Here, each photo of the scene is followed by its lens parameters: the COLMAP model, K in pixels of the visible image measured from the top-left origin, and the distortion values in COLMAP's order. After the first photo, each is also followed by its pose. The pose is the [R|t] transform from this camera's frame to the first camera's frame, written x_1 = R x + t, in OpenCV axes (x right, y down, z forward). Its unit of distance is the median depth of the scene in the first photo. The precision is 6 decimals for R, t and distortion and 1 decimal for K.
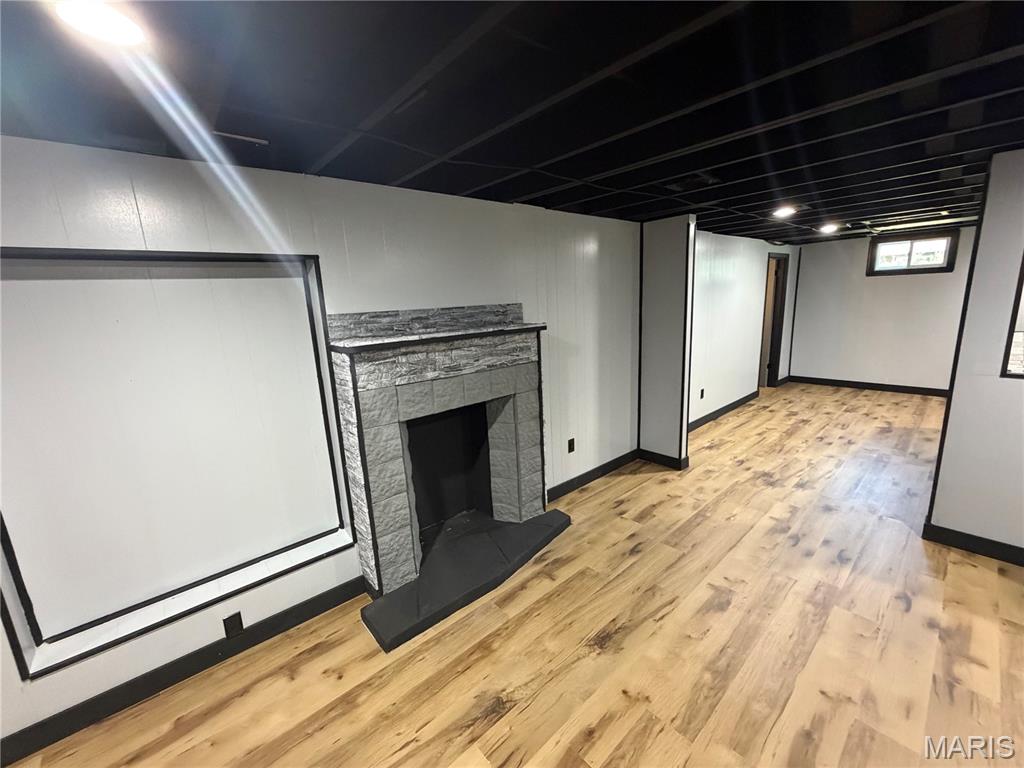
lens RADIAL K [[408.5, 0, 507.4], [0, 408.5, 391.9], [0, 0, 1]] dist [0.000426, 0.000105]
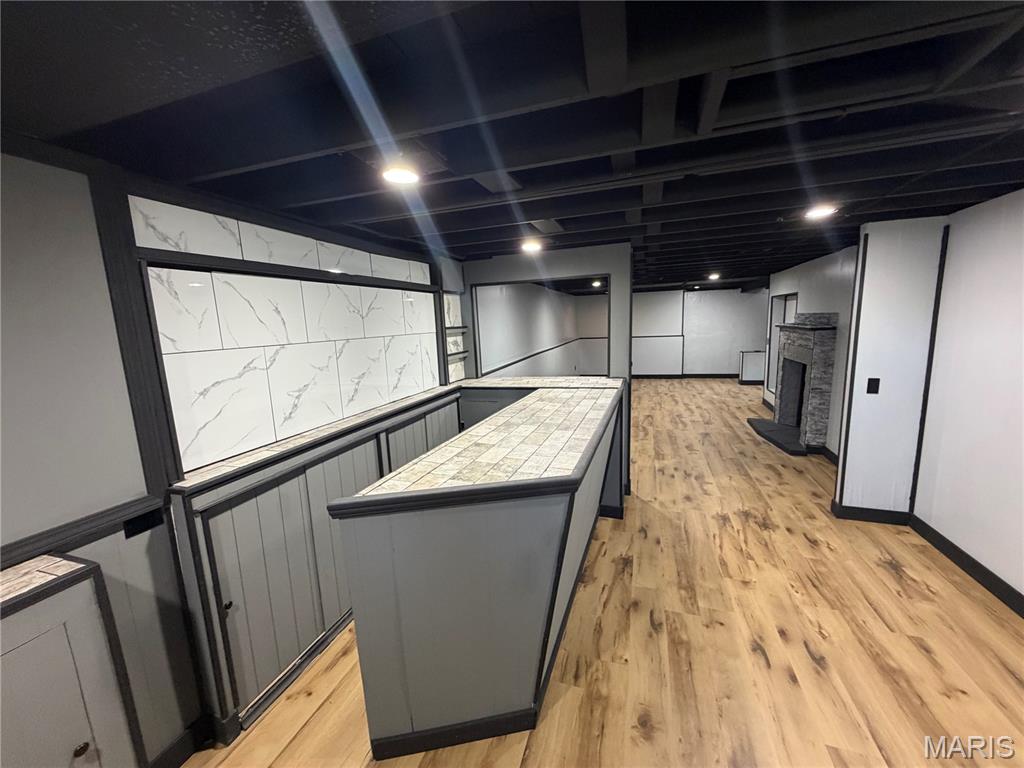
lens RADIAL K [[408.5, 0, 507.5], [0, 408.5, 388.0], [0, 0, 1]] dist [0.000426, 0.000105]
pose [[-0.859697, 0.156865, -0.486122, 1.602792], [-0.041120, 0.927338, 0.371959, -0.403326], [0.509146, 0.339762, -0.790779, 1.414164]]
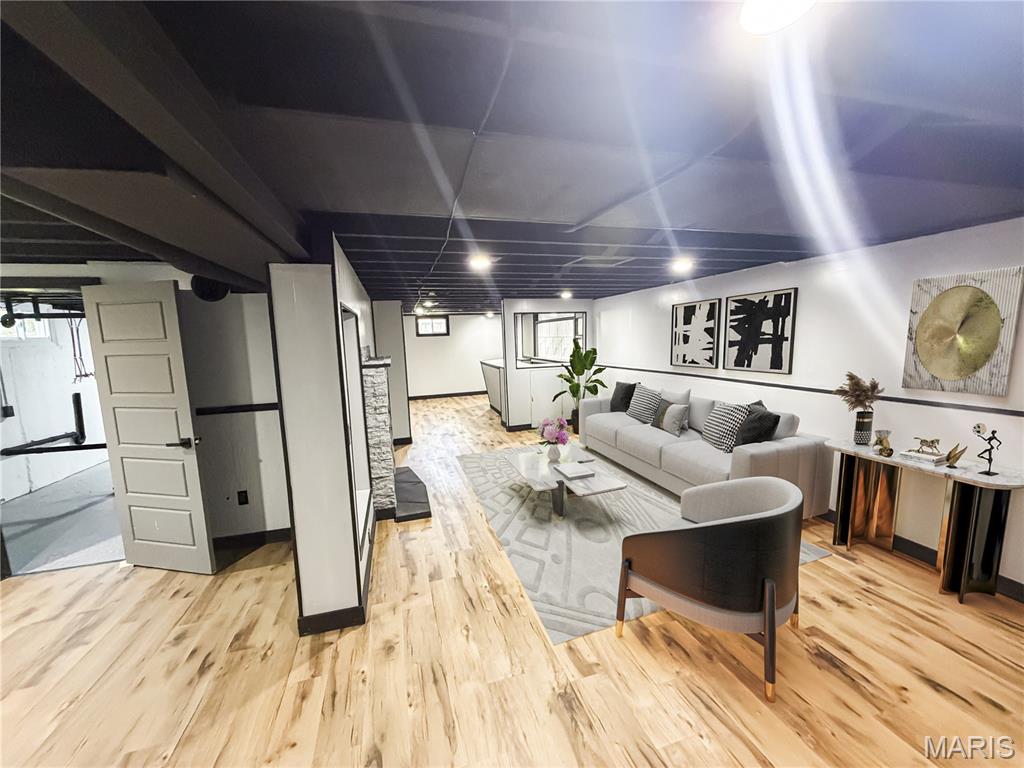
lens RADIAL K [[408.5, 0, 510.8], [0, 408.5, 385.1], [0, 0, 1]] dist [0.000426, 0.000105]
pose [[0.423173, -0.084493, 0.902100, -1.035010], [0.227806, 0.973580, -0.015676, 0.083616], [-0.876943, 0.212138, 0.431241, -0.166486]]
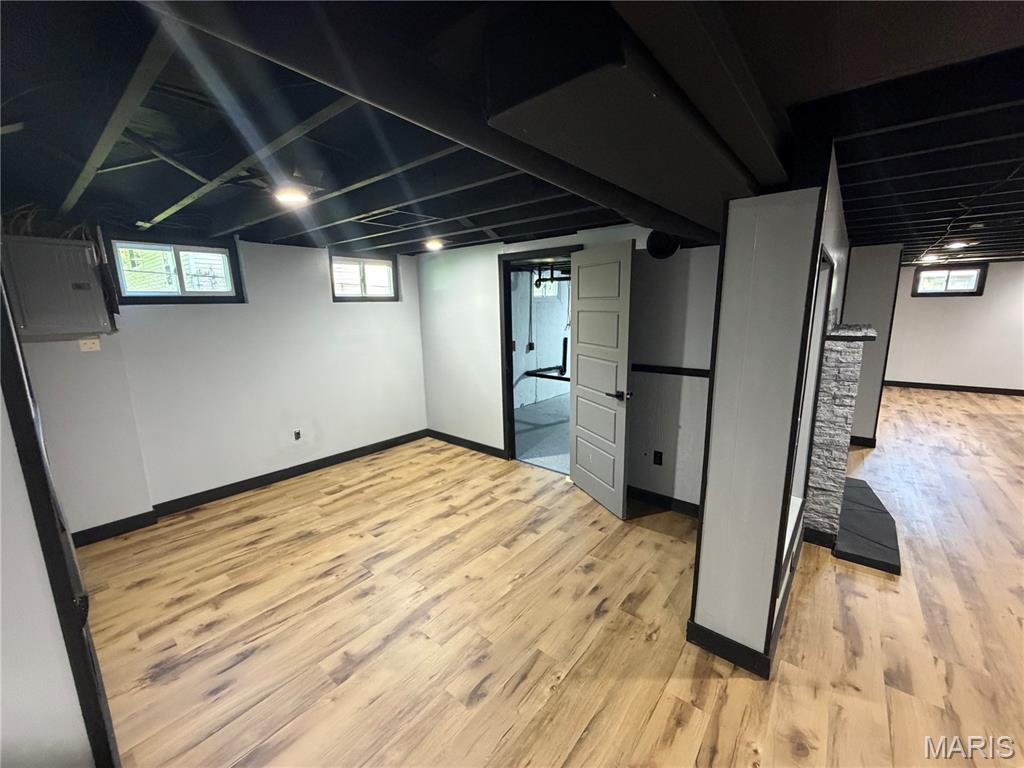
lens RADIAL K [[408.5, 0, 508.8], [0, 408.5, 382.9], [0, 0, 1]] dist [0.000426, 0.000105]
pose [[0.987372, -0.005358, 0.158330, -0.959896], [0.013828, 0.998528, -0.052446, 0.051857], [-0.157816, 0.053973, 0.985992, -0.052506]]
